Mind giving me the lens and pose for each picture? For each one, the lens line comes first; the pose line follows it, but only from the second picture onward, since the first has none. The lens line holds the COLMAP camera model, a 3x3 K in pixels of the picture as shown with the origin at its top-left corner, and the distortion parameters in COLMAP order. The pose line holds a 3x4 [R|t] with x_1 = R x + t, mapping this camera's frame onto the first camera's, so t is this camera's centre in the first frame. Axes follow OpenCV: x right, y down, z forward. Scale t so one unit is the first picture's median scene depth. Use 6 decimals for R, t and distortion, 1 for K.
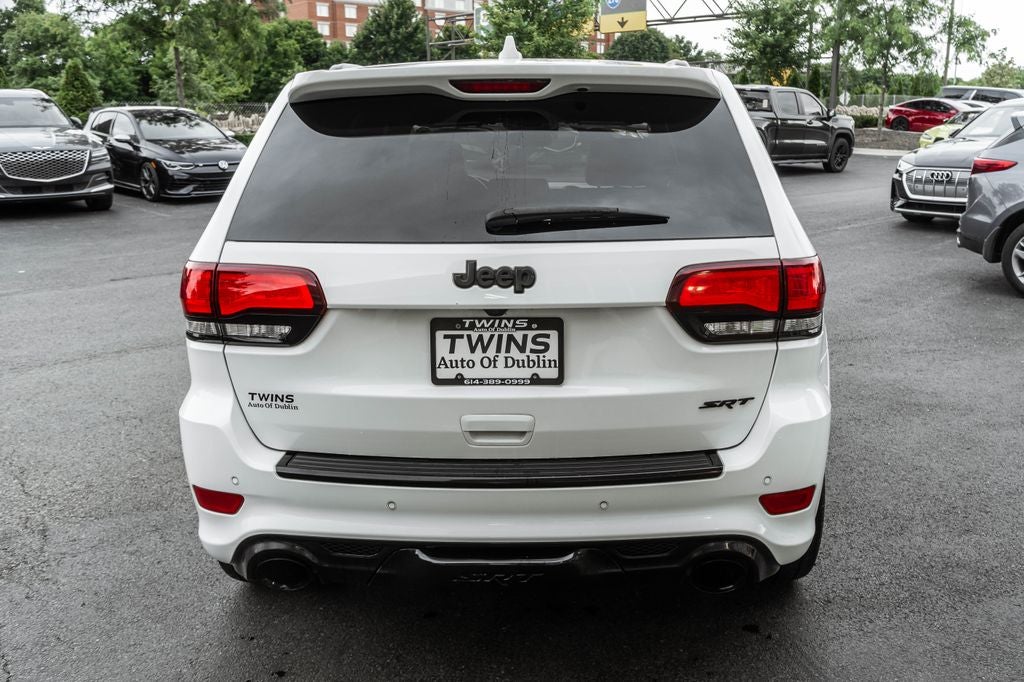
lens RADIAL K [[949.4, 0, 525.5], [0, 949.4, 356.4], [0, 0, 1]] dist [-0.010386, 0.002347]
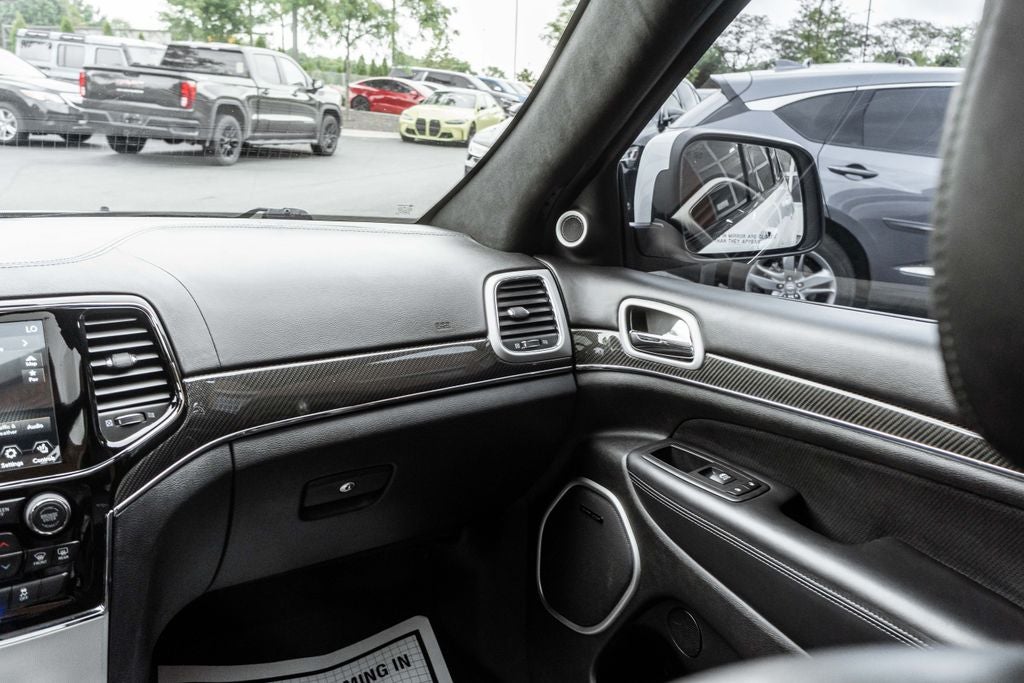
lens RADIAL K [[957.2, 0, 542.7], [0, 957.2, 343.0], [0, 0, 1]] dist [-0.006545, -0.021978]
pose [[0.827570, -0.100936, 0.552213, 0.002793], [0.098872, 0.994532, 0.033611, -0.140931], [-0.552586, 0.026783, 0.833025, 0.700792]]
